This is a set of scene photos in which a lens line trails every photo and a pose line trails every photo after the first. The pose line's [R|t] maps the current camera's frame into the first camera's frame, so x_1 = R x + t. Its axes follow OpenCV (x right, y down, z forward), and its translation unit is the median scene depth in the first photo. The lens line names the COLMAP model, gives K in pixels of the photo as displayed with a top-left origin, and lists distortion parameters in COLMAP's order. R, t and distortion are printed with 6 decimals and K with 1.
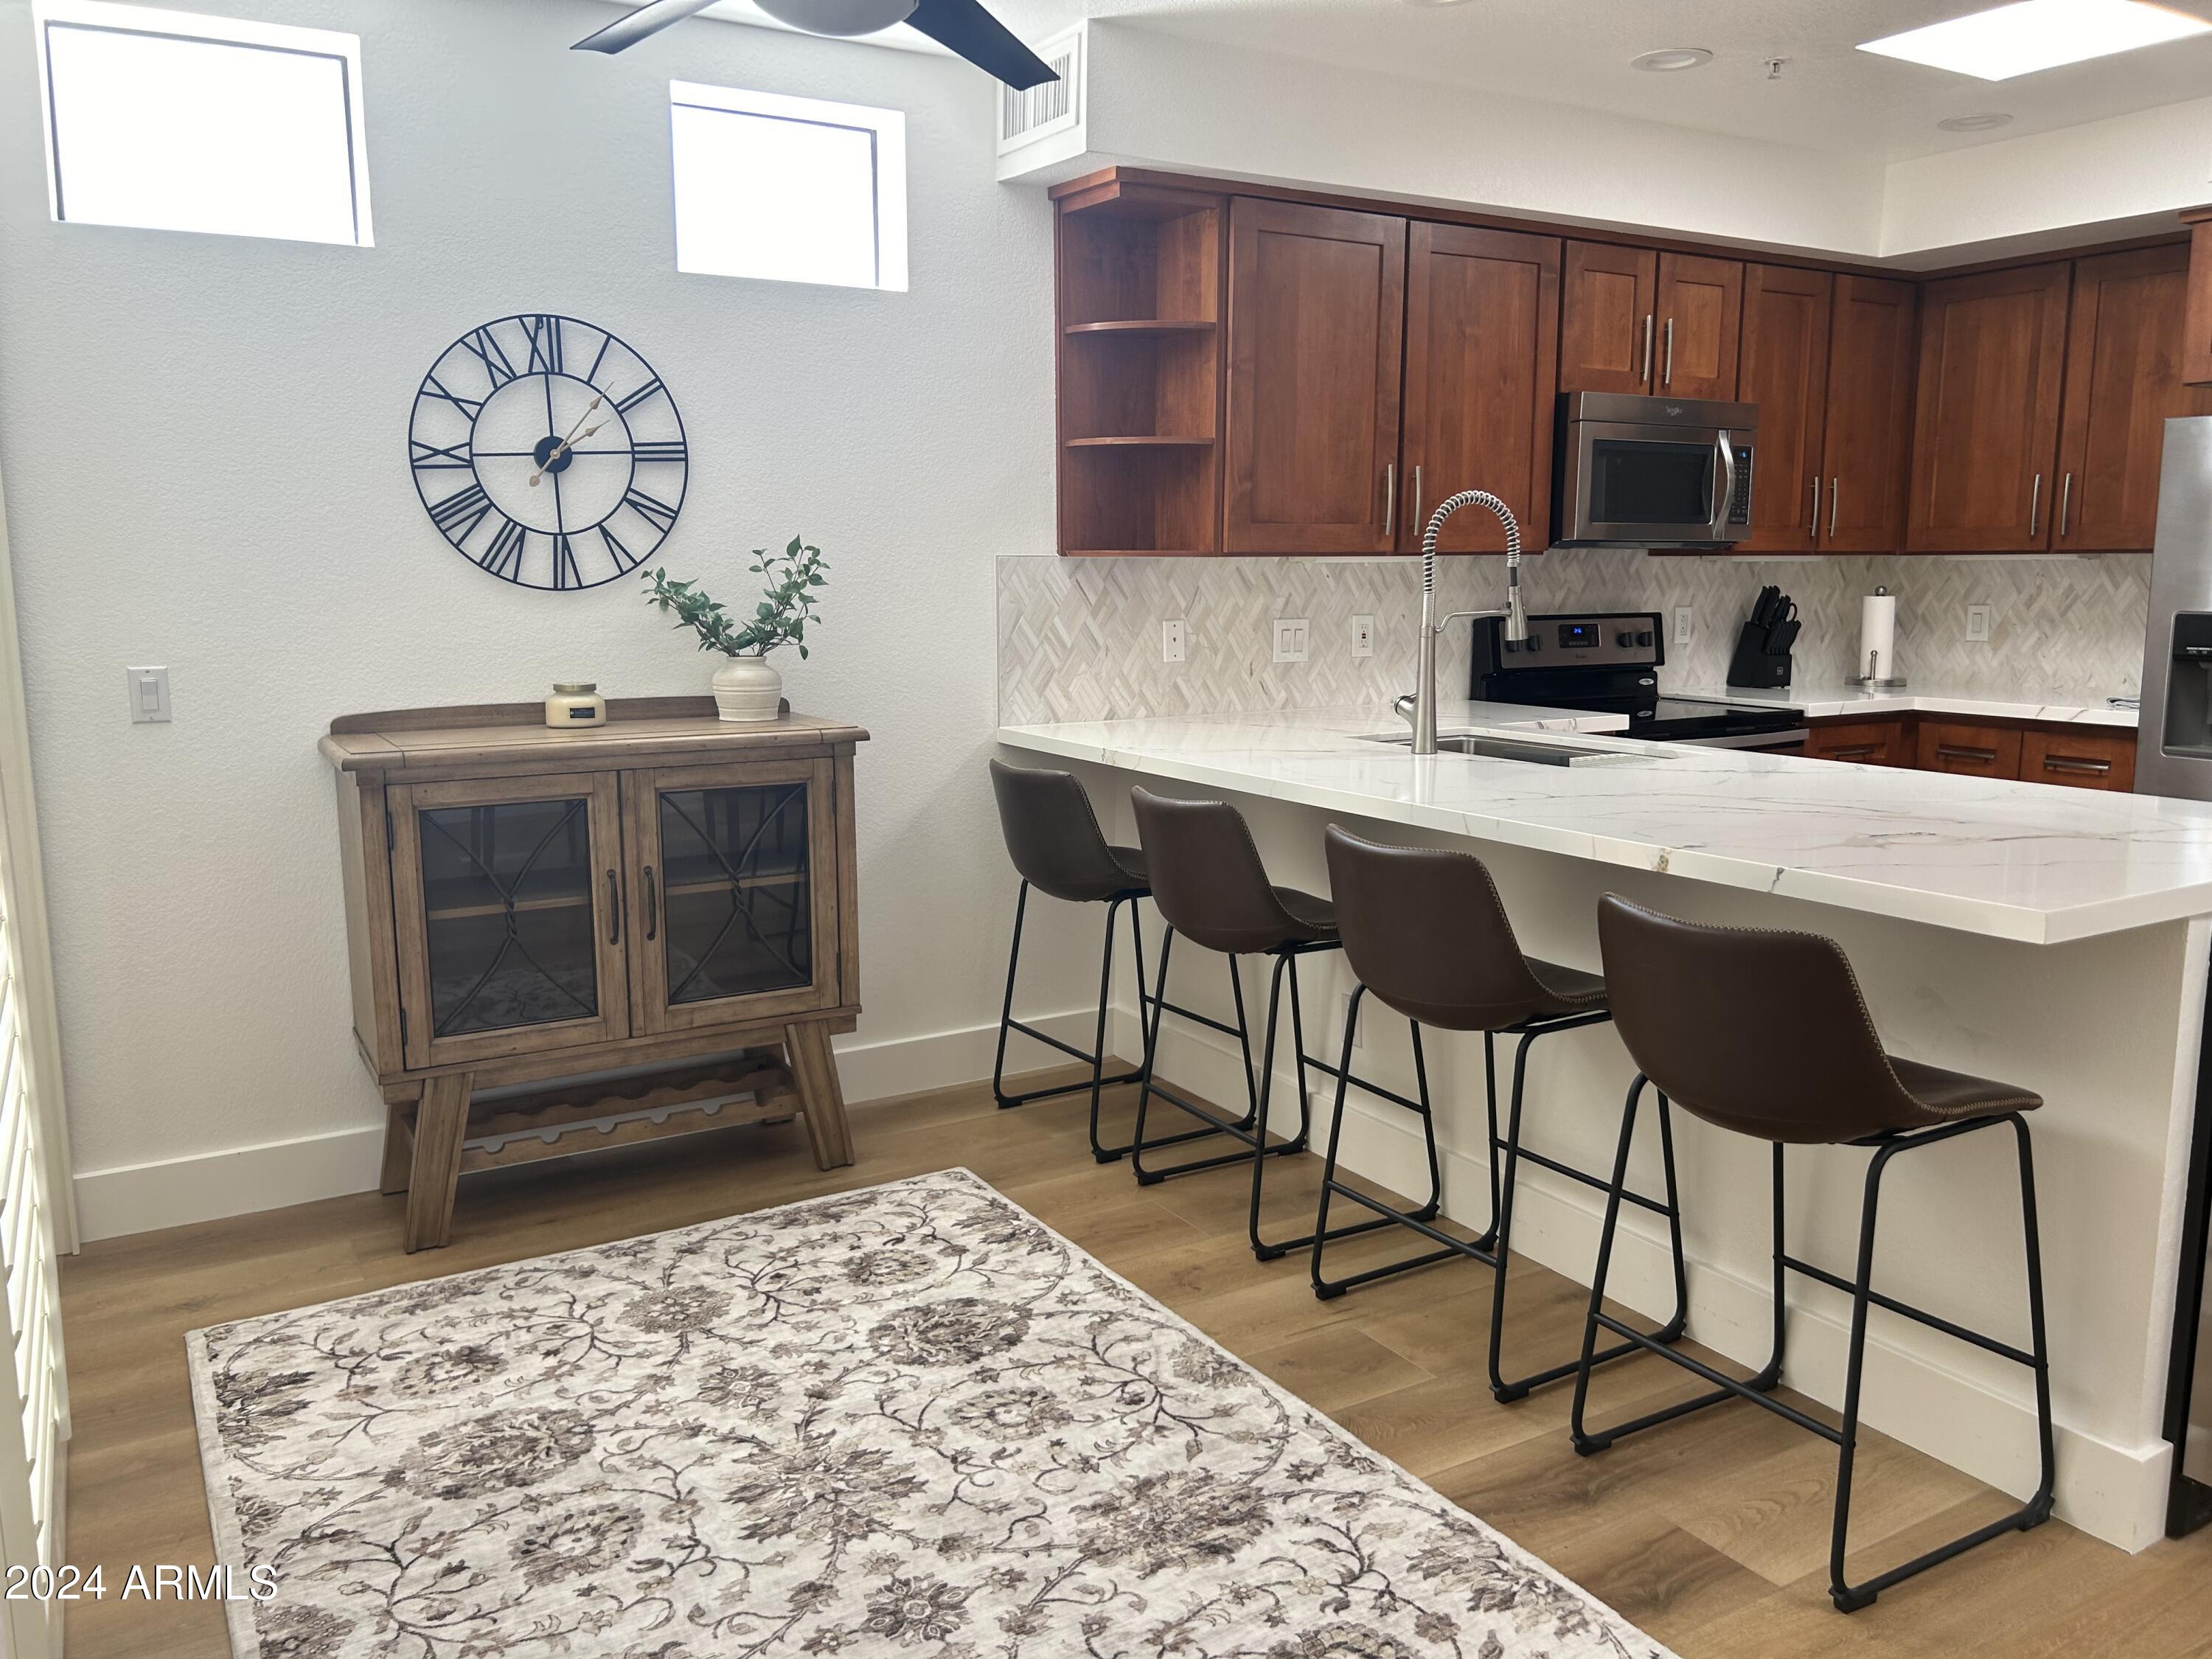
lens RADIAL K [[1674.1, 0, 1106.0], [0, 1674.1, 829.5], [0, 0, 1]] dist [0.060300, -0.096223]
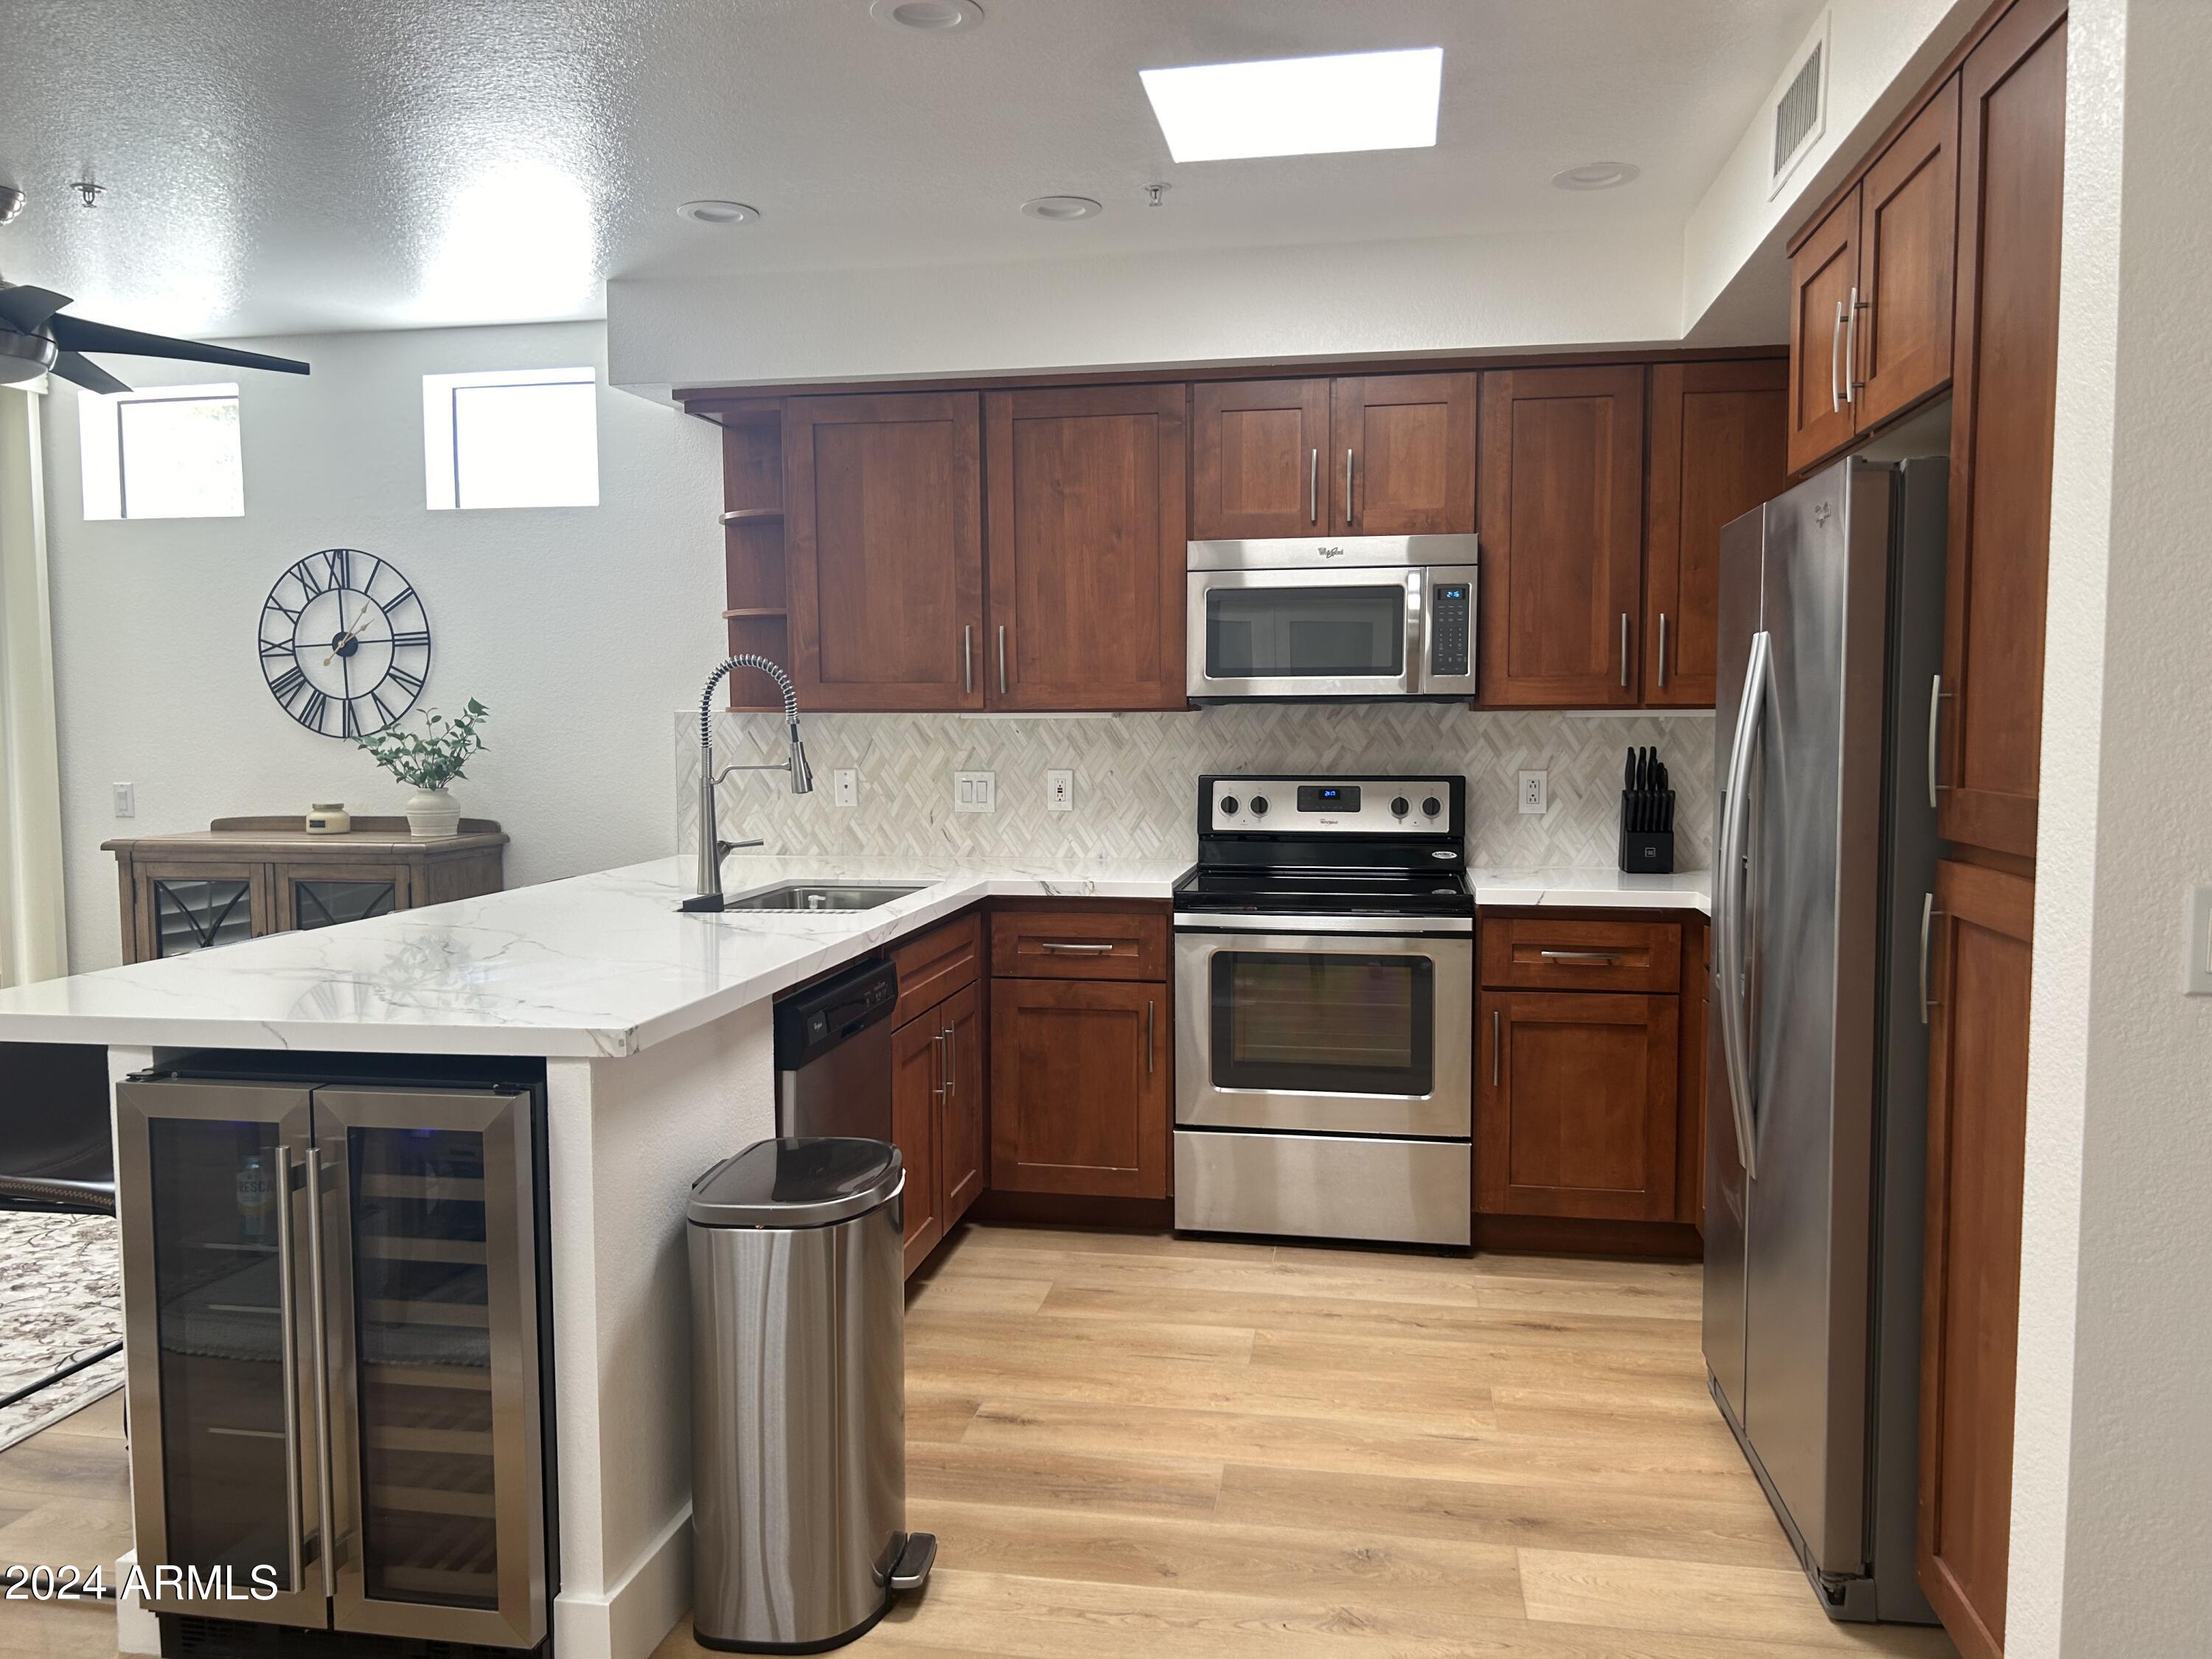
lens RADIAL K [[1652.9, 0, 1107.9], [0, 1652.9, 865.7], [0, 0, 1]] dist [0.062920, -0.055553]
pose [[0.760756, 0.057053, -0.646525, 1.056399], [-0.099585, 0.994594, -0.029412, -0.055896], [0.641352, 0.086759, 0.762325, 0.336593]]
